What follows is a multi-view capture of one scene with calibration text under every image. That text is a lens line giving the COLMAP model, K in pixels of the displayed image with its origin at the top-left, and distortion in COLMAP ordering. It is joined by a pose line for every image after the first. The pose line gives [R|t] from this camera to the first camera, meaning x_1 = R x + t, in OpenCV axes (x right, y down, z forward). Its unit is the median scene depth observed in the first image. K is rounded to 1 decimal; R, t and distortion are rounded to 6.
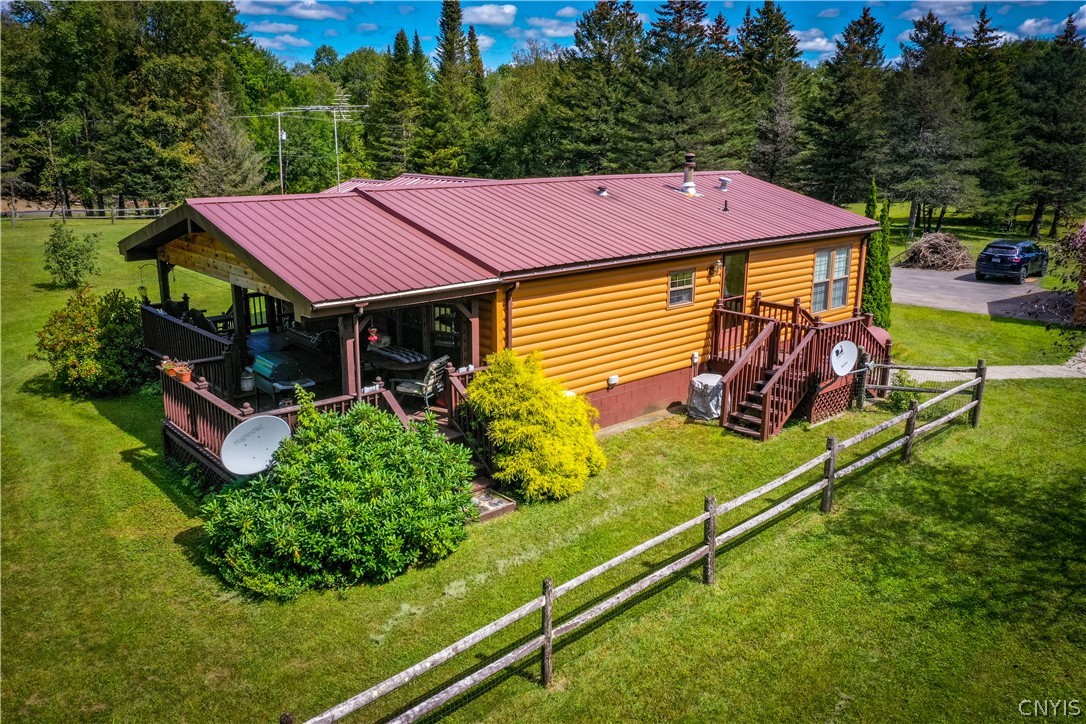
lens RADIAL K [[821.3, 0, 543.0], [0, 821.3, 362.0], [0, 0, 1]] dist [0.000802, 0.001015]
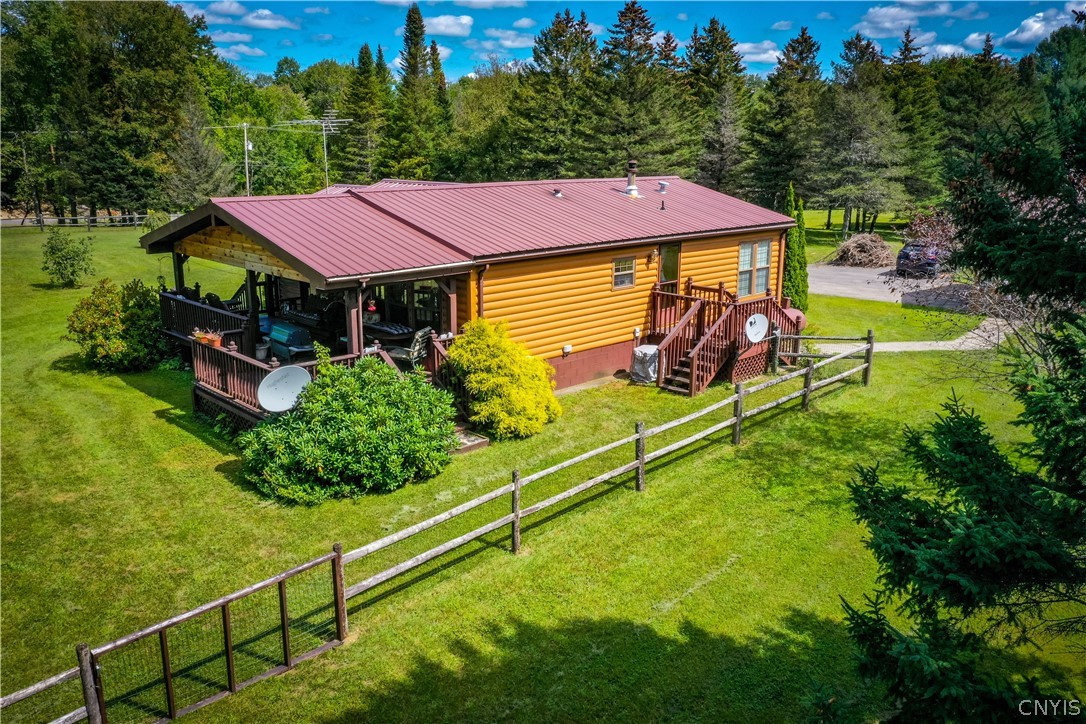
lens RADIAL K [[821.3, 0, 543.0], [0, 821.3, 362.0], [0, 0, 1]] dist [0.000802, 0.001015]
pose [[0.998898, -0.012462, 0.045254, -0.003645], [0.012992, 0.999850, -0.011426, 0.041582], [-0.045104, 0.012001, 0.998910, -0.149874]]
